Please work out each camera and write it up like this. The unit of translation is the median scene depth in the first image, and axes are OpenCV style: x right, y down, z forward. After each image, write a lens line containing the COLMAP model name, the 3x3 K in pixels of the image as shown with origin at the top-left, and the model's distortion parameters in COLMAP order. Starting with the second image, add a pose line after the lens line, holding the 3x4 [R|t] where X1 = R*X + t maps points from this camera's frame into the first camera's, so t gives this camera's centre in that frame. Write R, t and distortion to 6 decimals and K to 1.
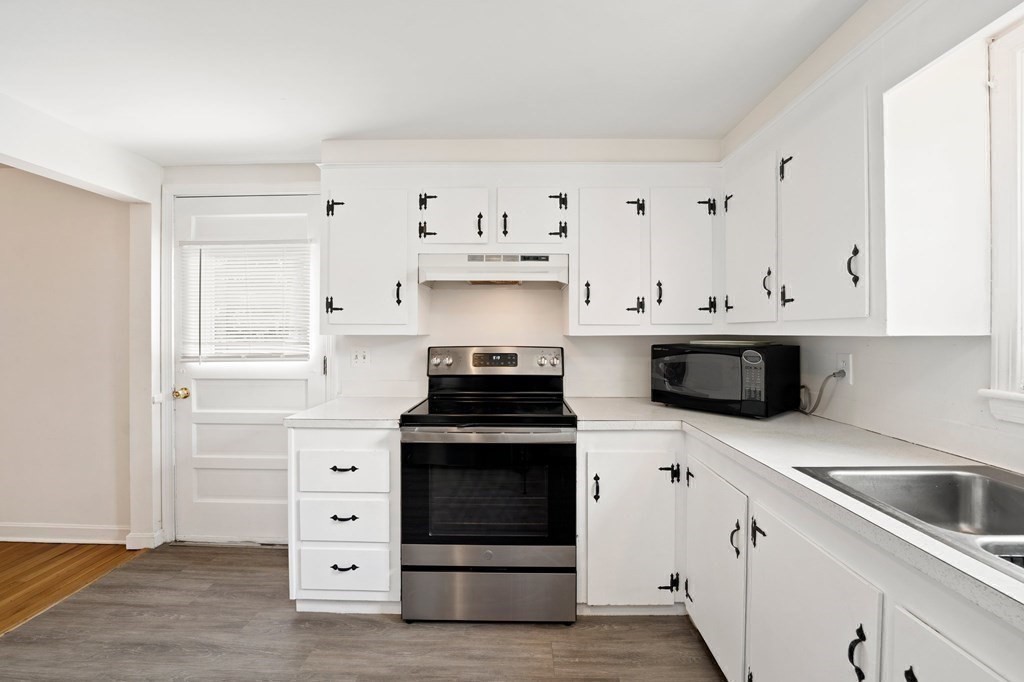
lens RADIAL K [[435.6, 0, 510.7], [0, 435.6, 339.0], [0, 0, 1]] dist [-0.014688, 0.000385]
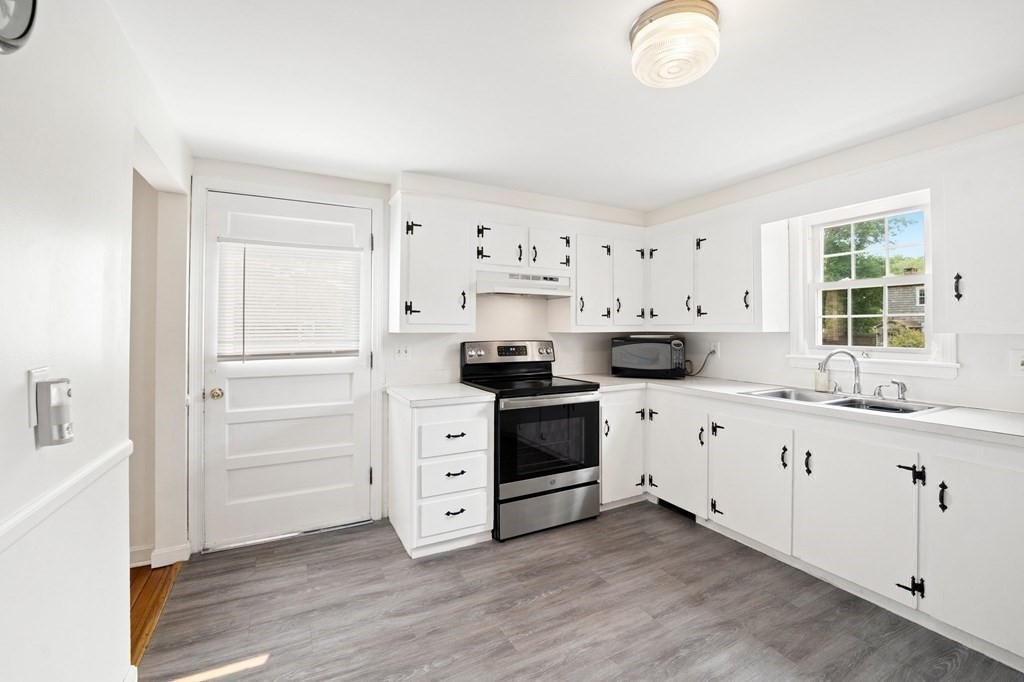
lens RADIAL K [[427.9, 0, 512.0], [0, 427.9, 331.7], [0, 0, 1]] dist [-0.010766, -0.000378]
pose [[0.878091, -0.002909, 0.478484, -0.741364], [0.007424, 0.999944, -0.007545, -0.001378], [-0.478435, 0.010178, 0.878064, -0.182334]]
